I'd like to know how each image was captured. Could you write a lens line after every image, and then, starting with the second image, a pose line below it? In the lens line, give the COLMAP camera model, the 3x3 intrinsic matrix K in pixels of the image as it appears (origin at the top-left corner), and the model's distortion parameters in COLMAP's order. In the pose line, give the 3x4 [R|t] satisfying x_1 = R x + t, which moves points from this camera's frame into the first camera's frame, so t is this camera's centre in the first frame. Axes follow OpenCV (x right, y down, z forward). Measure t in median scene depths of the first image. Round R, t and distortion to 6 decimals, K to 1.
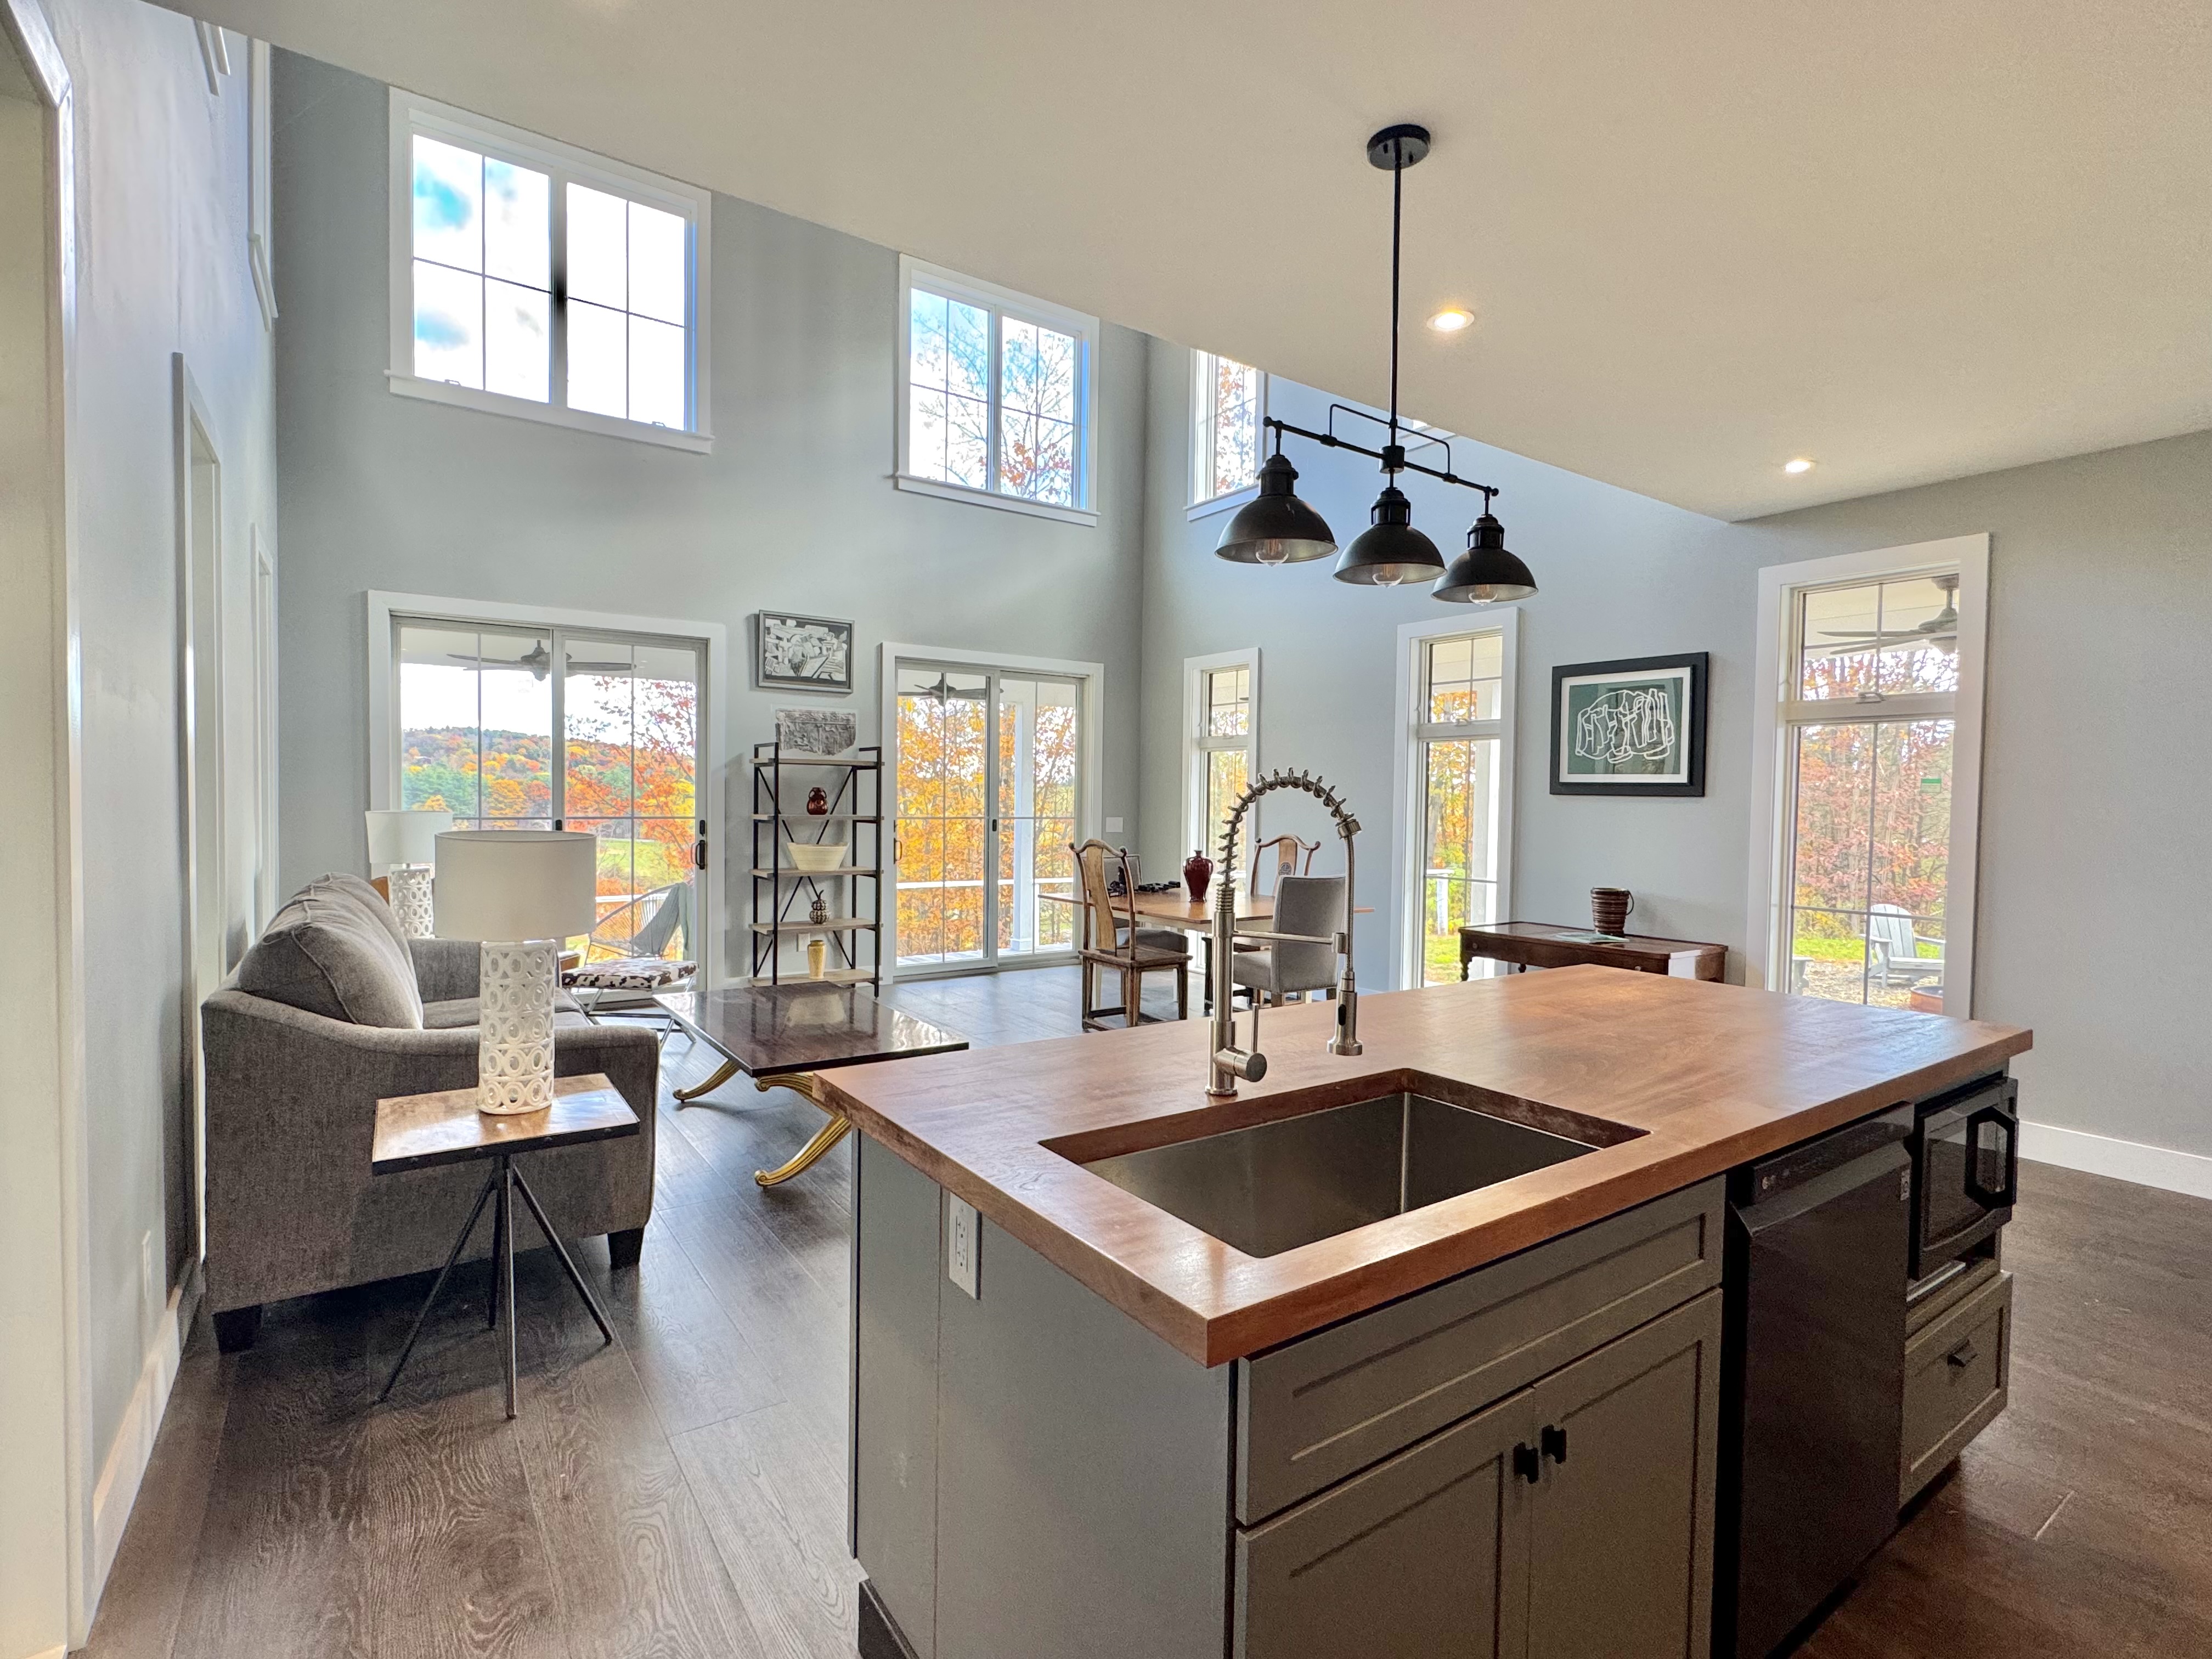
lens RADIAL K [[1051.2, 0, 1101.1], [0, 1051.2, 831.9], [0, 0, 1]] dist [-0.002711, -0.000028]
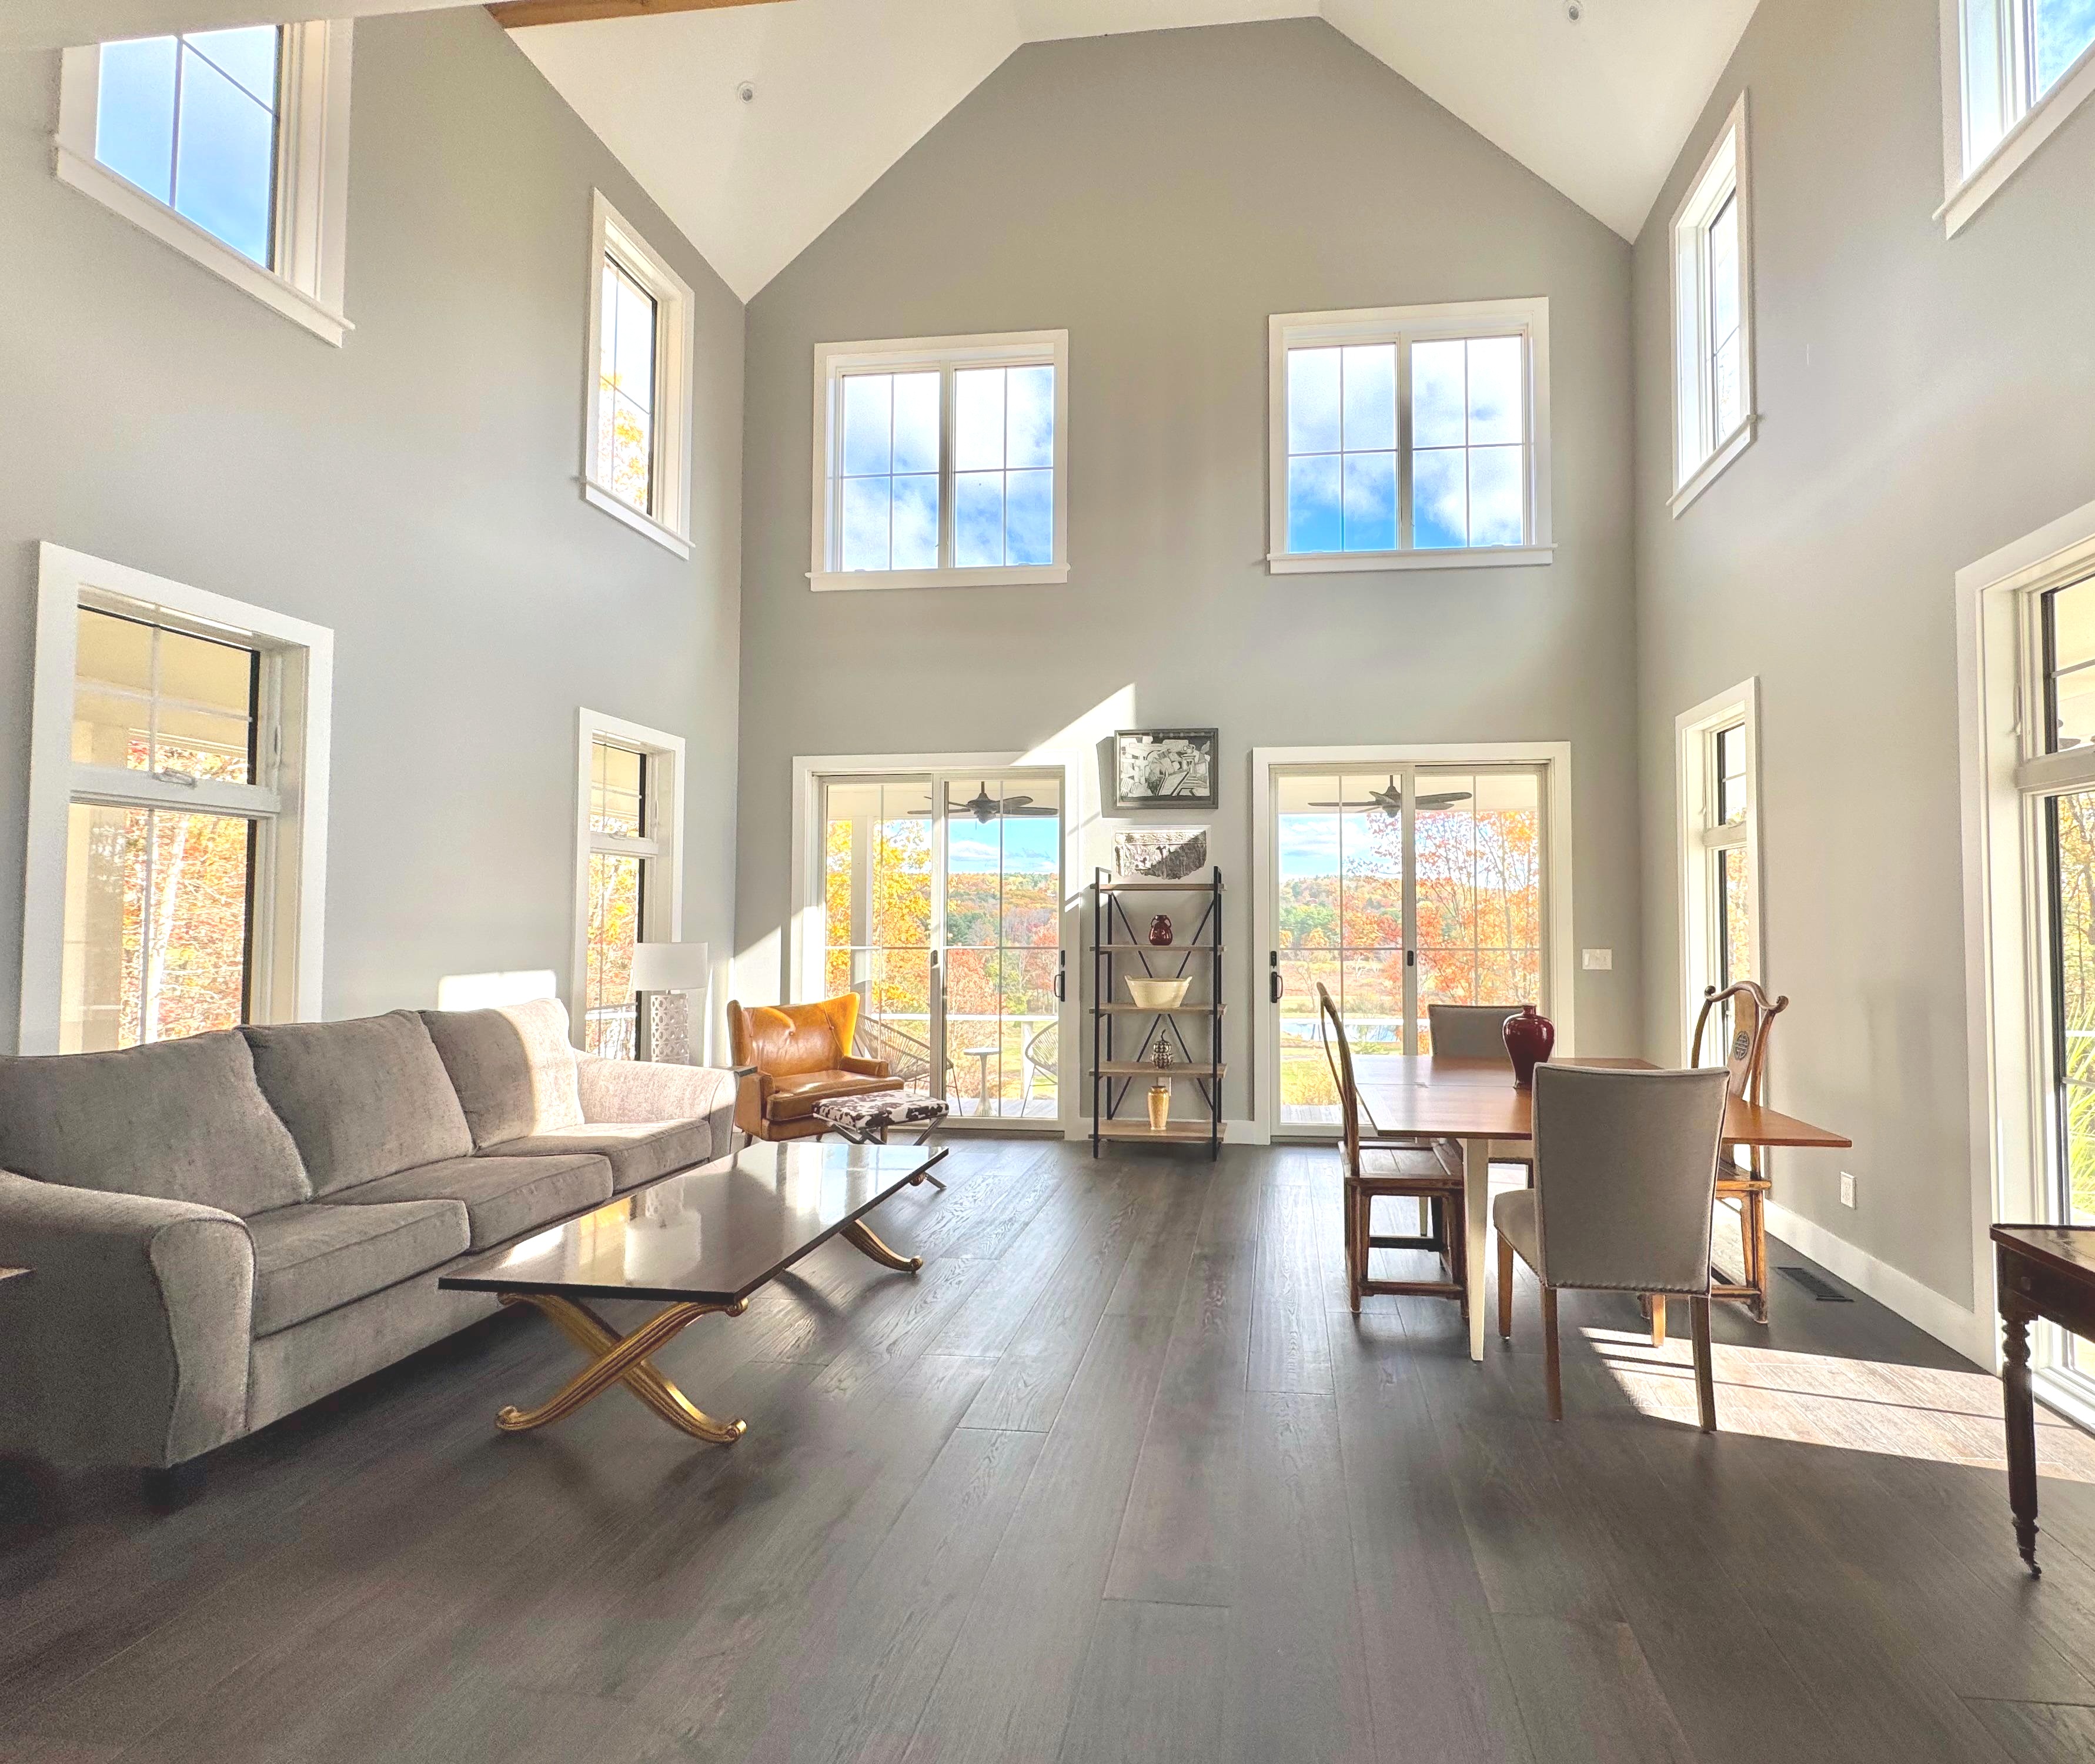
lens RADIAL K [[937.0, 0, 1180.1], [0, 937.0, 894.2], [0, 0, 1]] dist [-0.004295, -0.000818]
pose [[0.759523, -0.032905, -0.649647, 0.266589], [-0.011255, 0.997905, -0.063703, -0.009069], [0.650383, 0.055696, 0.757562, 0.400171]]
